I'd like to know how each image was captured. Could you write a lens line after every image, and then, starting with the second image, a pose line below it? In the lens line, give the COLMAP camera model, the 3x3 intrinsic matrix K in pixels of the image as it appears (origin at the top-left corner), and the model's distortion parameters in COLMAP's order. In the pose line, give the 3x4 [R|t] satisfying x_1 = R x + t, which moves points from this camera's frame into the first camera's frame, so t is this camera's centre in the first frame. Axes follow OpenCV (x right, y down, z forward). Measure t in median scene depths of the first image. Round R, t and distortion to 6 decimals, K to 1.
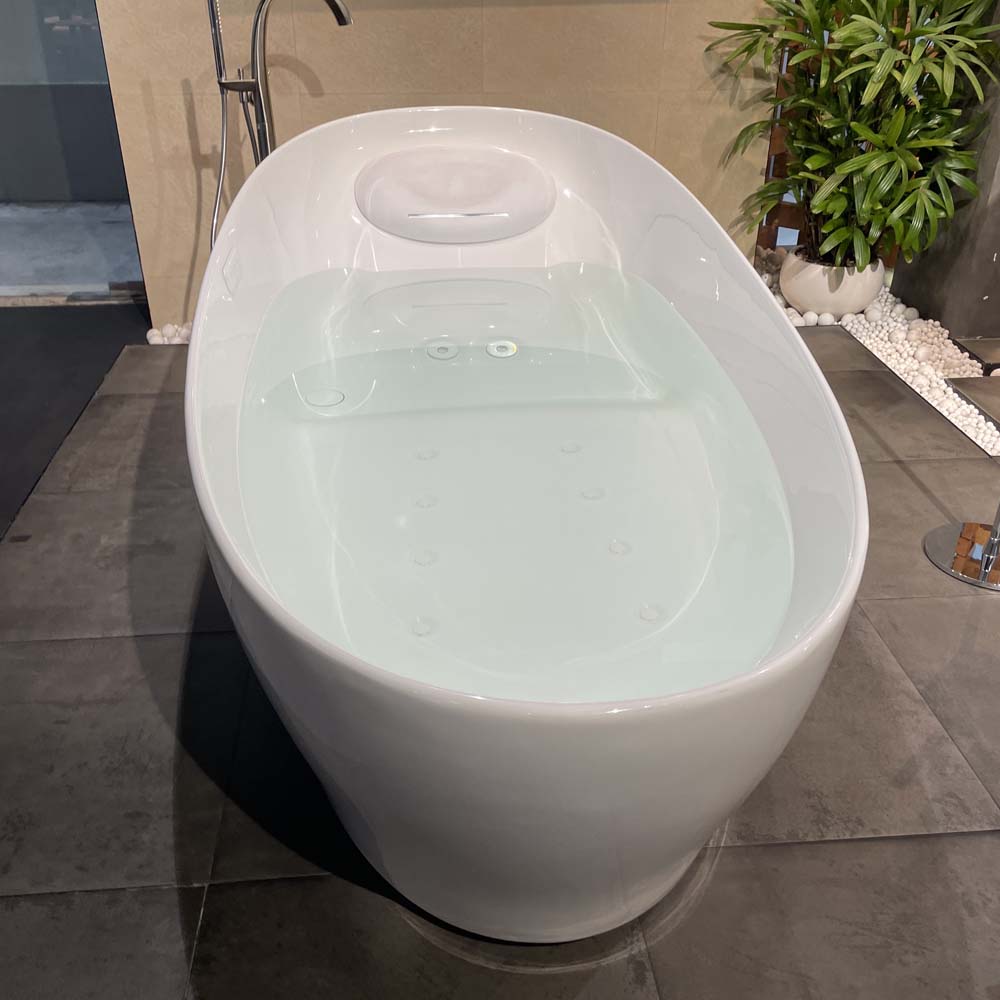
lens RADIAL K [[1011.4, 0, 491.9], [0, 1011.4, 502.2], [0, 0, 1]] dist [0.075601, -0.091712]
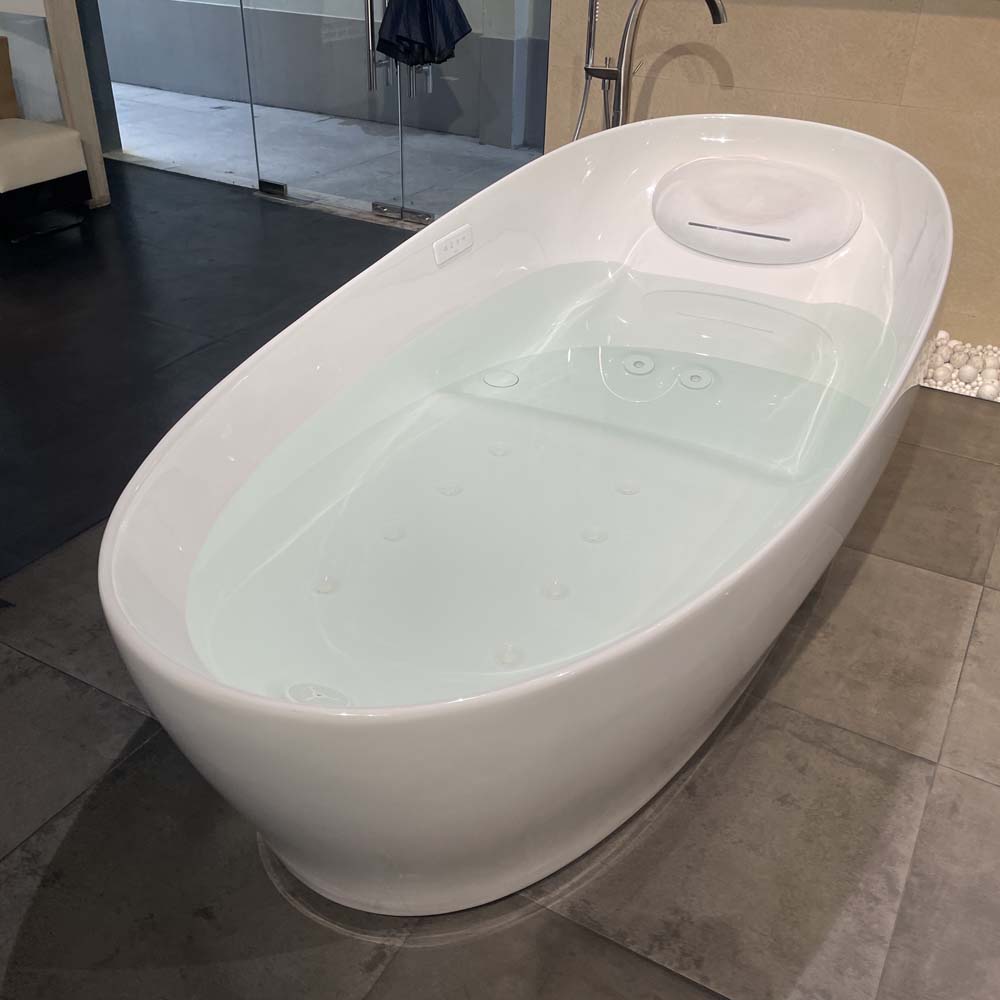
lens RADIAL K [[1015.3, 0, 497.7], [0, 1015.3, 500.8], [0, 0, 1]] dist [0.071784, -0.085371]
pose [[0.826539, 0.310328, -0.469606, 0.323985], [-0.295001, 0.949358, 0.108138, -0.080195], [0.479382, 0.049154, 0.876229, 0.053550]]
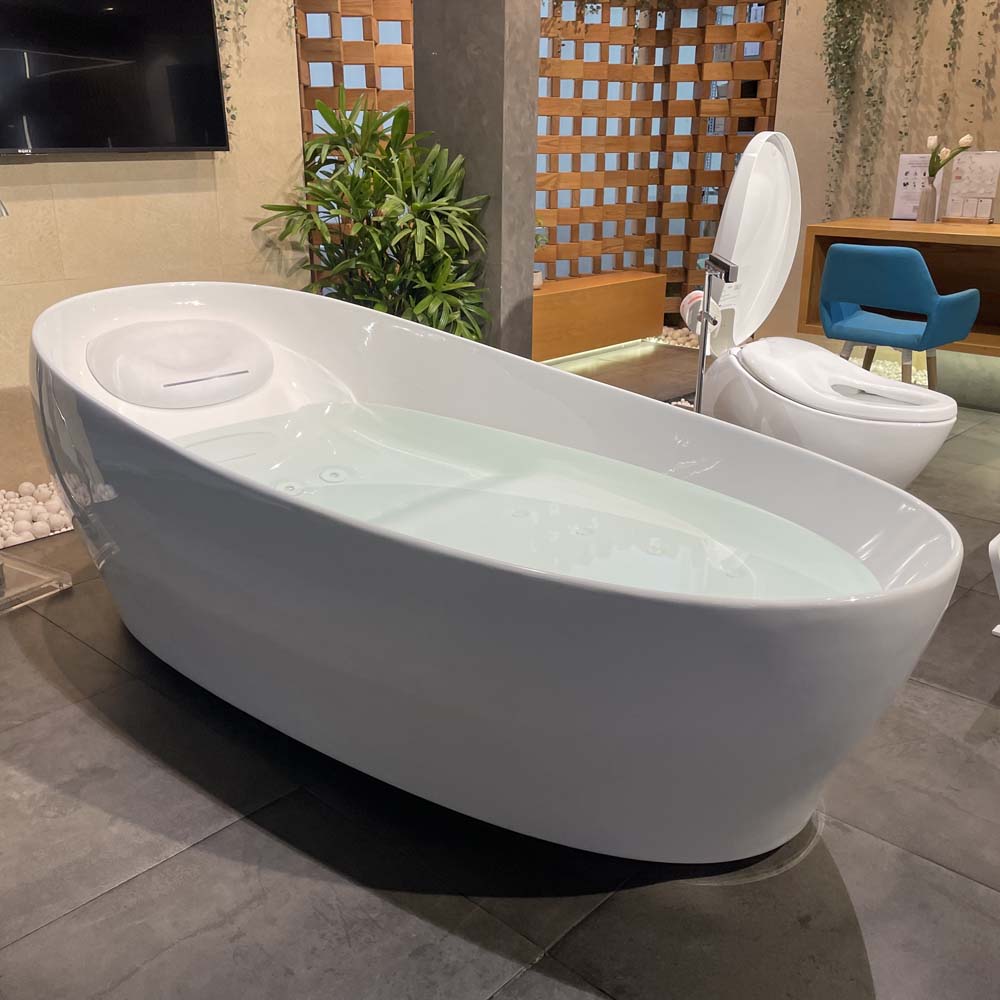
lens RADIAL K [[1011.4, 0, 491.9], [0, 1011.4, 502.2], [0, 0, 1]] dist [0.075601, -0.091712]
pose [[0.741761, -0.225169, 0.631735, -0.517697], [0.327781, 0.943504, -0.048577, -0.018889], [-0.585107, 0.243103, 0.773661, 0.060051]]
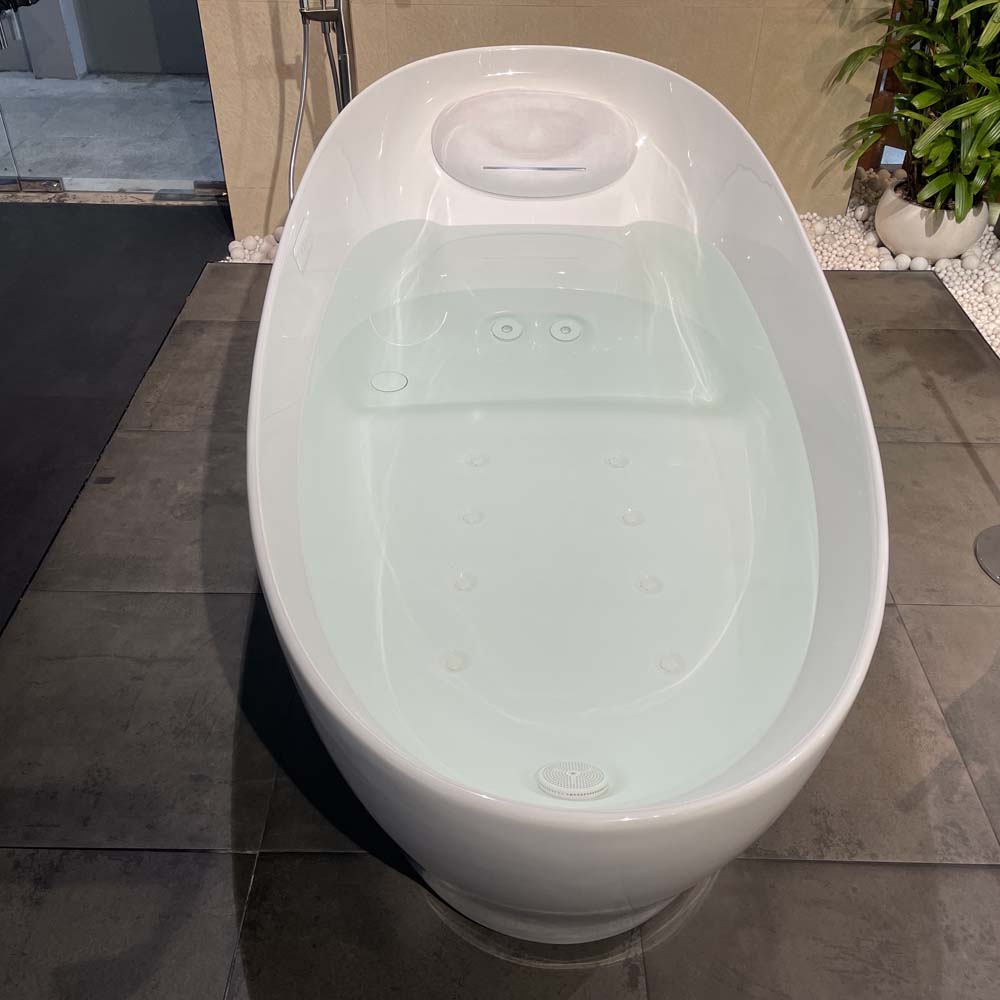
lens RADIAL K [[1011.4, 0, 491.9], [0, 1011.4, 502.2], [0, 0, 1]] dist [0.075601, -0.091712]
pose [[0.994968, 0.066202, -0.075211, 0.021949], [-0.054616, 0.987654, 0.146825, -0.109999], [0.084003, -0.141978, 0.986299, -0.020254]]
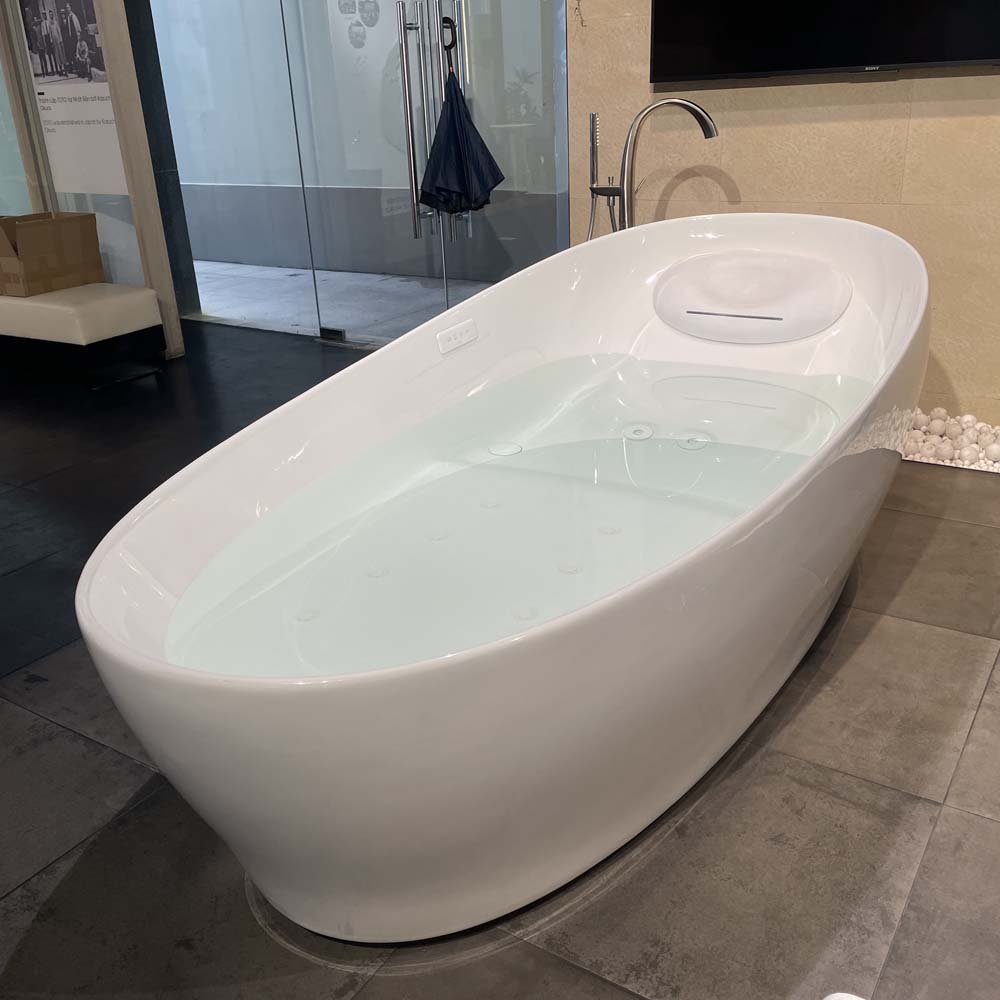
lens RADIAL K [[1011.4, 0, 491.9], [0, 1011.4, 502.2], [0, 0, 1]] dist [0.075601, -0.091712]
pose [[0.786114, 0.200794, -0.584556, 0.421058], [-0.256875, 0.966350, -0.013508, -0.028308], [0.562174, 0.160777, 0.811241, 0.075405]]
